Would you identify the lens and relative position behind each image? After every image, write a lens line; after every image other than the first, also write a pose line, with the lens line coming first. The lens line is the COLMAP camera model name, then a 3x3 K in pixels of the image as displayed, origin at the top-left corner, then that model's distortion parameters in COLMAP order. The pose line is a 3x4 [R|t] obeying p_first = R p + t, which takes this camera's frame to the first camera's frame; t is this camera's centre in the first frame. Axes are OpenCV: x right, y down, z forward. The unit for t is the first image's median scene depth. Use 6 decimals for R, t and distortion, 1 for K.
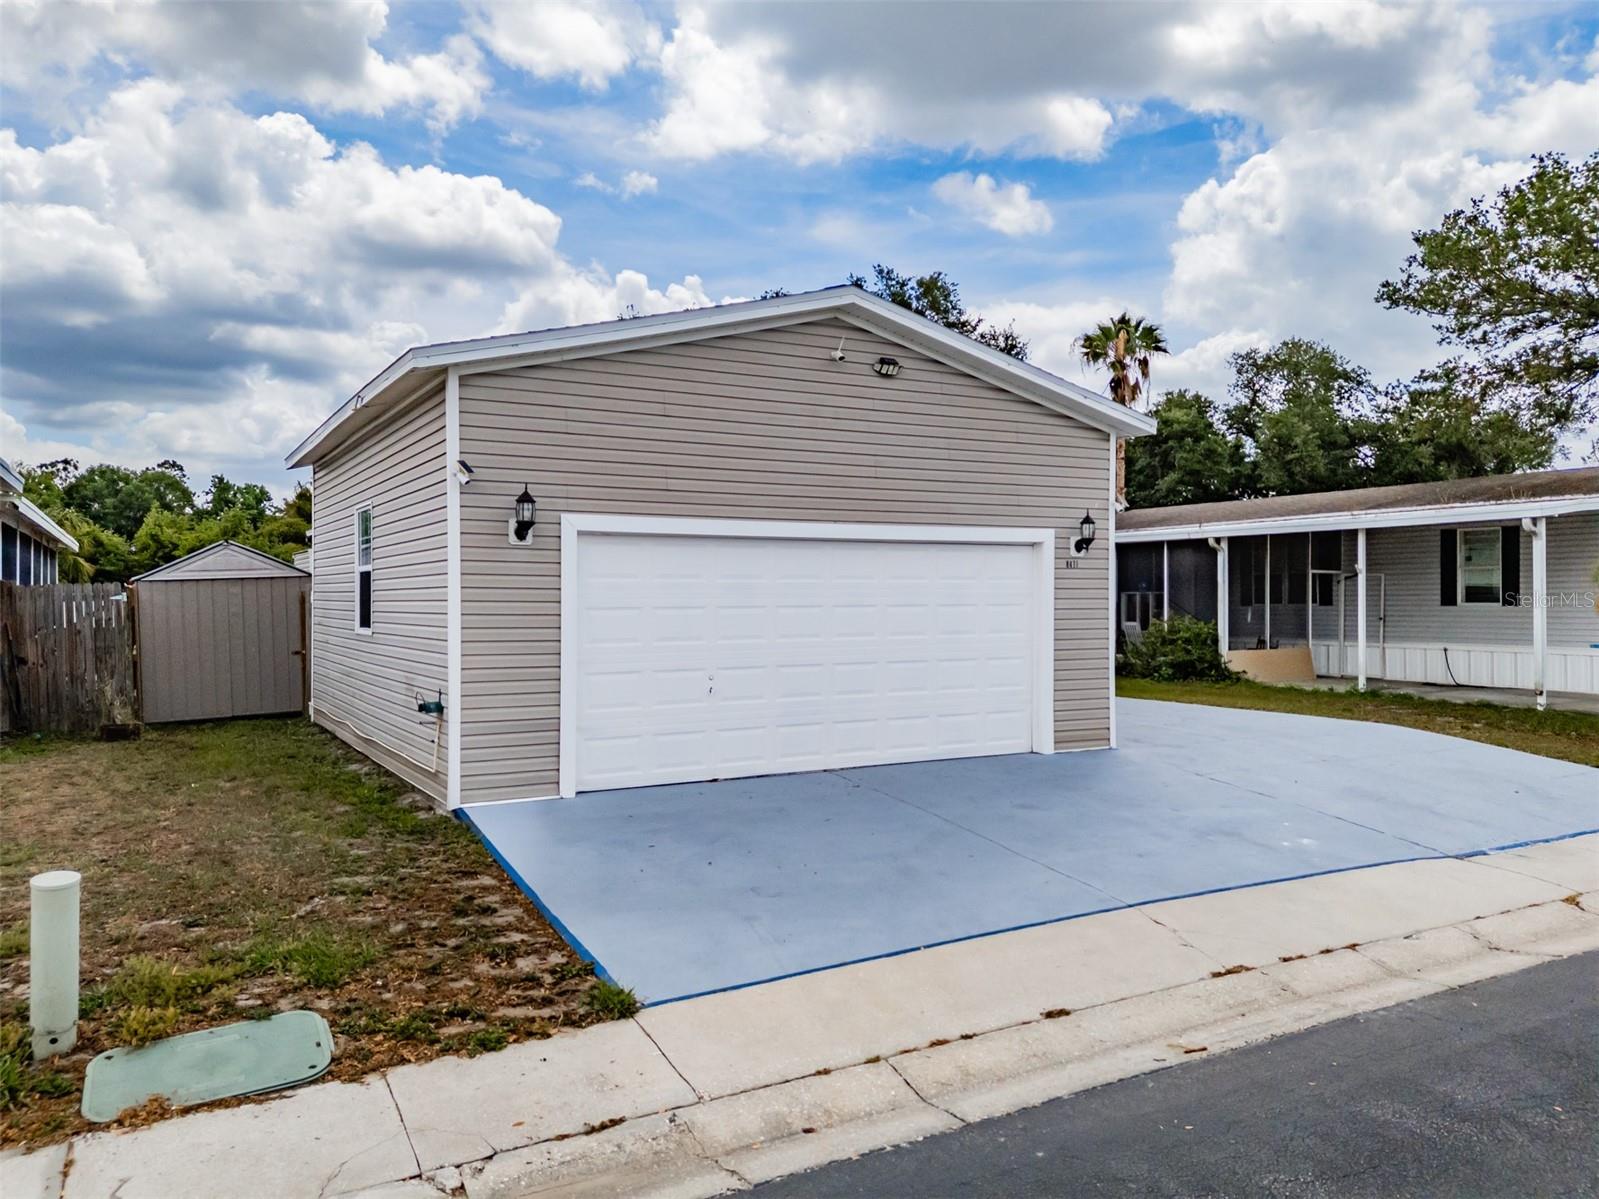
lens RADIAL K [[1163.9, 0, 800.2], [0, 1163.9, 606.1], [0, 0, 1]] dist [0.081900, -0.083880]
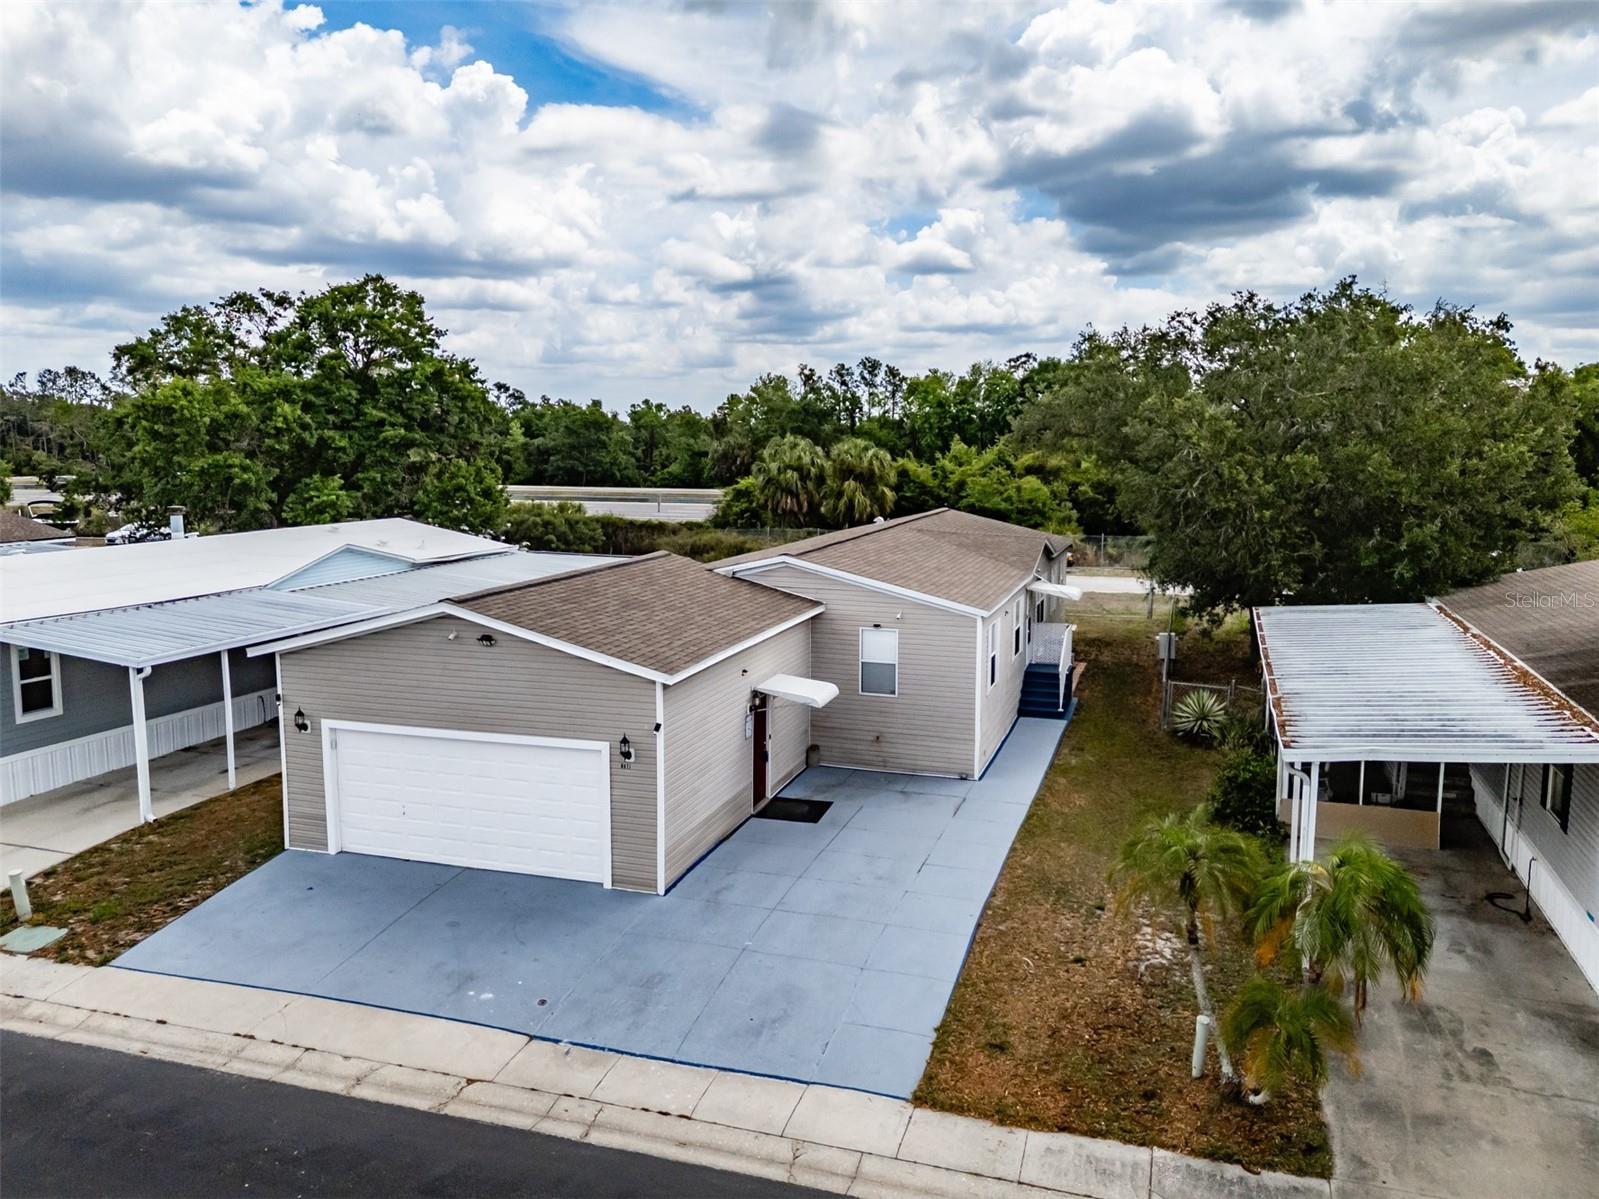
lens RADIAL K [[1187.4, 0, 791.7], [0, 1187.4, 600.9], [0, 0, 1]] dist [0.096111, -0.105263]
pose [[0.670723, 0.105005, -0.734237, 2.660547], [-0.007017, 0.990782, 0.135284, -0.817543], [0.741675, -0.085586, 0.665277, 0.330692]]
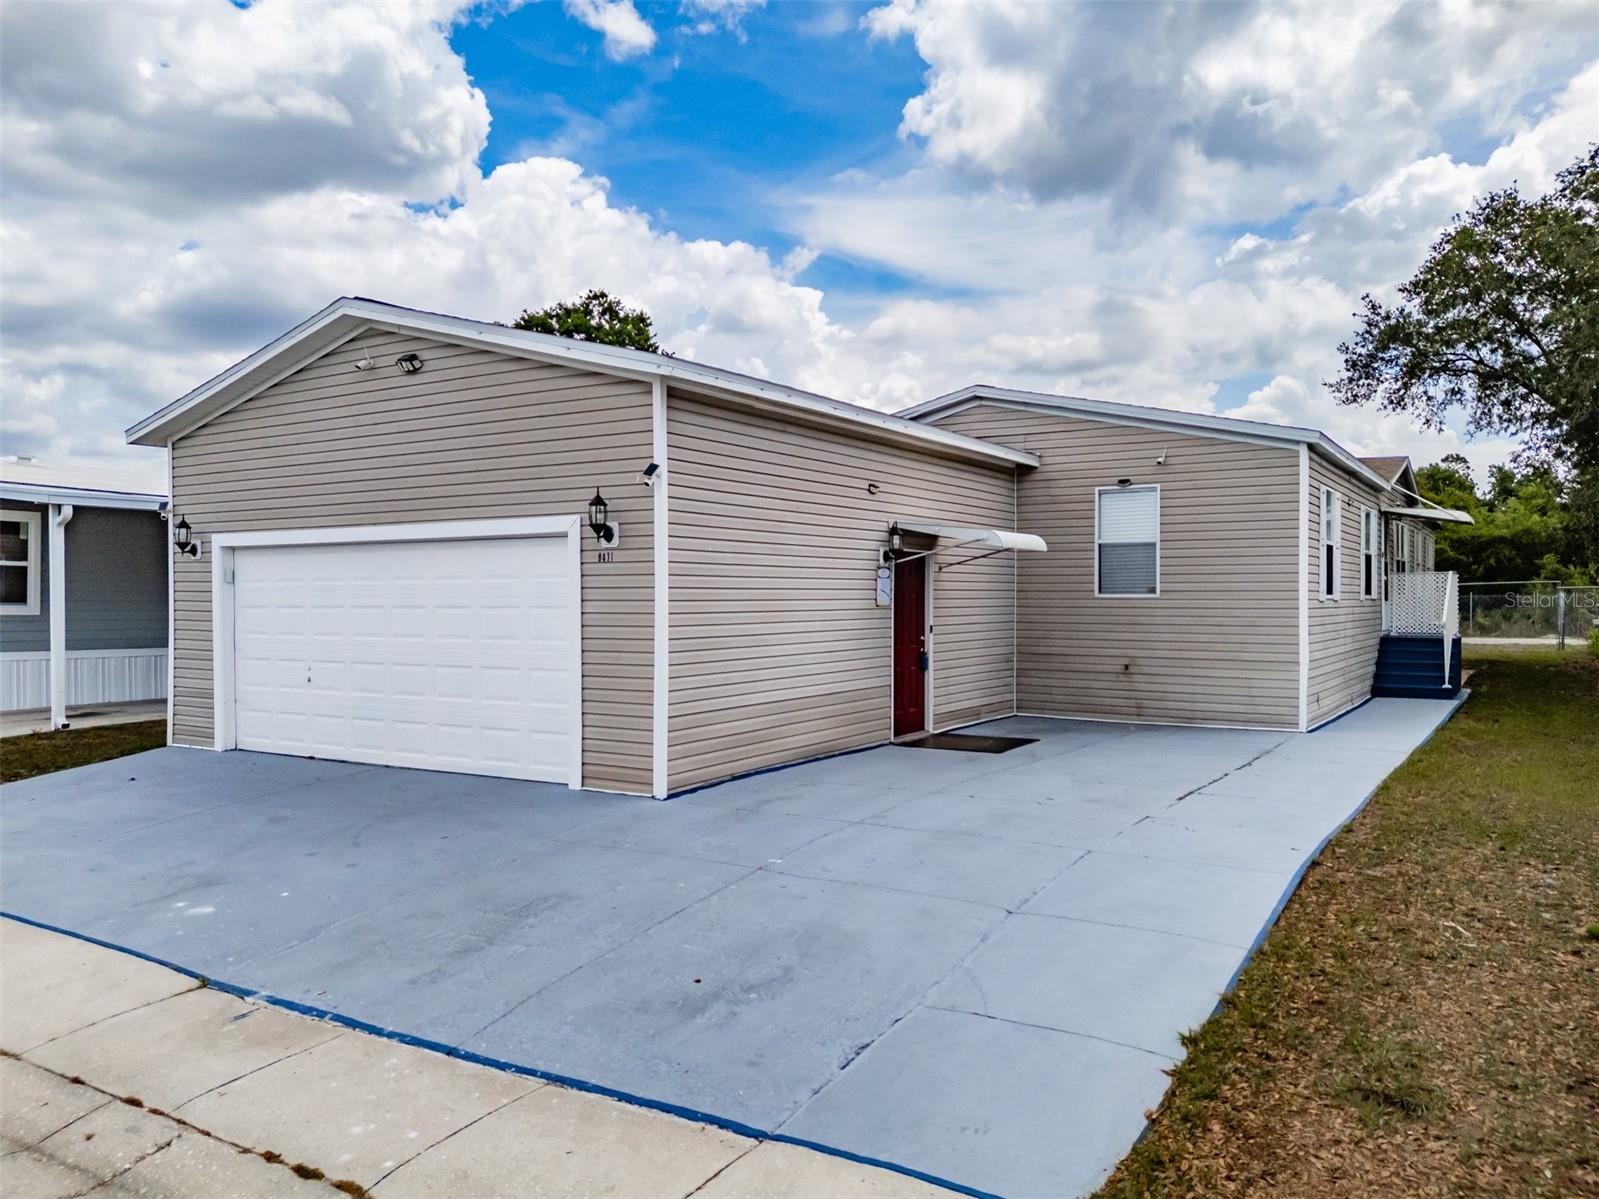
lens RADIAL K [[1172.1, 0, 804.5], [0, 1172.1, 602.0], [0, 0, 1]] dist [0.051322, -0.038229]
pose [[0.474025, 0.005396, -0.880495, 1.838818], [-0.004901, 0.999982, 0.003490, -0.016049], [0.880498, 0.002661, 0.474043, 1.364791]]
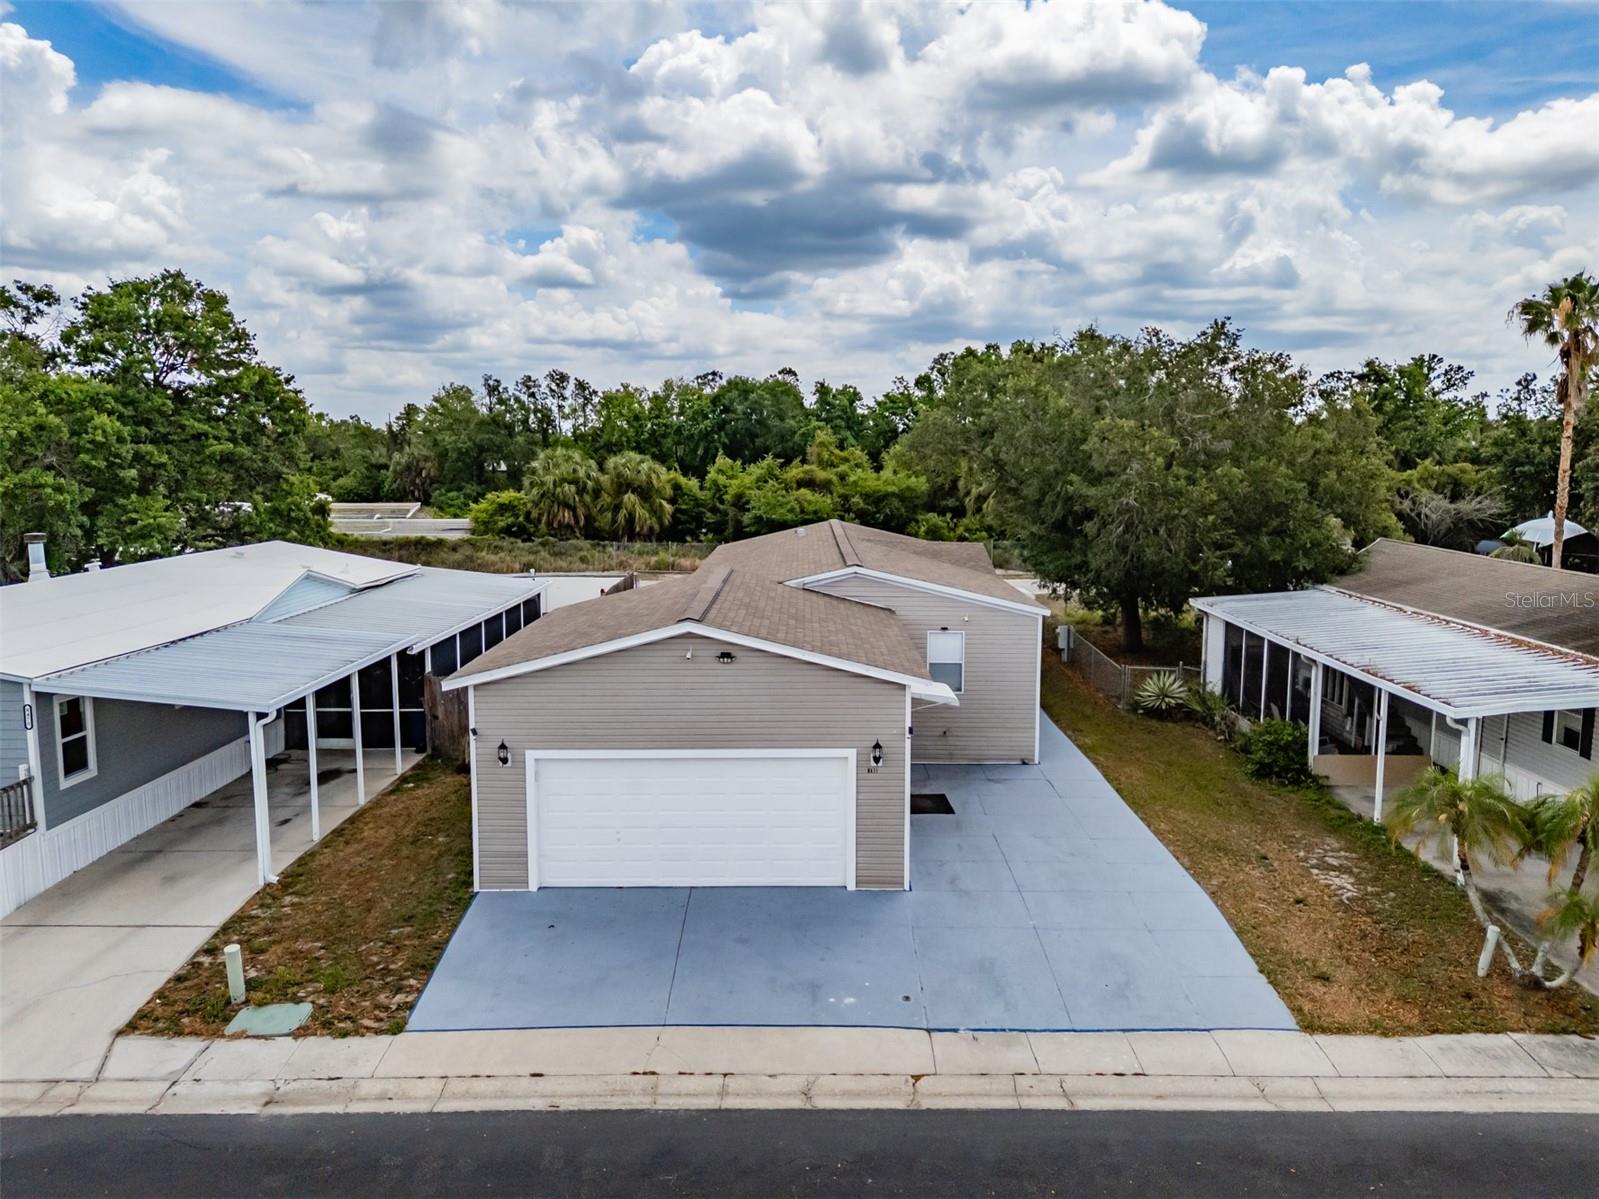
lens RADIAL K [[1163.9, 0, 800.2], [0, 1163.9, 606.1], [0, 0, 1]] dist [0.081900, -0.083880]
pose [[0.868453, 0.069612, -0.490860, 1.625342], [-0.006060, 0.991510, 0.129890, -0.821823], [0.495734, -0.109829, 0.861502, -0.615042]]
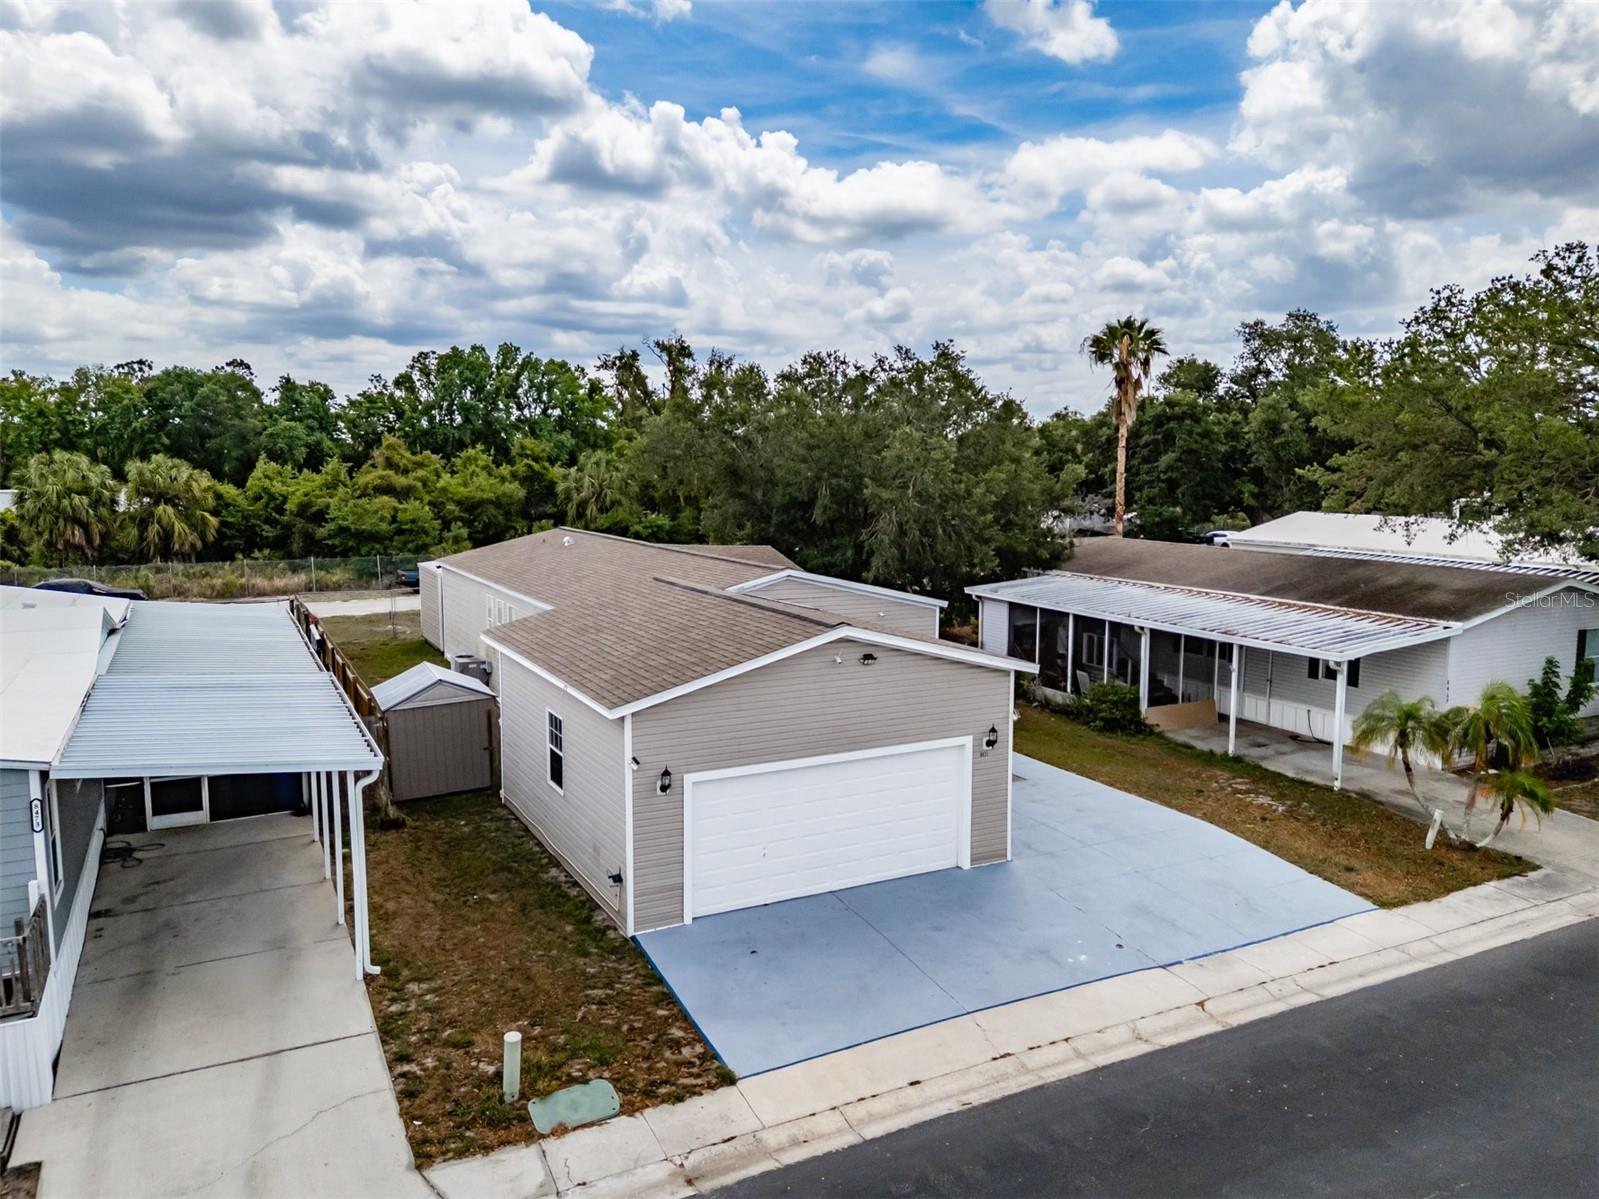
lens RADIAL K [[1181.4, 0, 803.2], [0, 1181.4, 593.9], [0, 0, 1]] dist [0.071948, -0.068600]
pose [[0.999511, 0.007908, -0.030259, 0.054646], [-0.004504, 0.993814, 0.110970, -0.811882], [0.030949, -0.110779, 0.993363, -1.156518]]
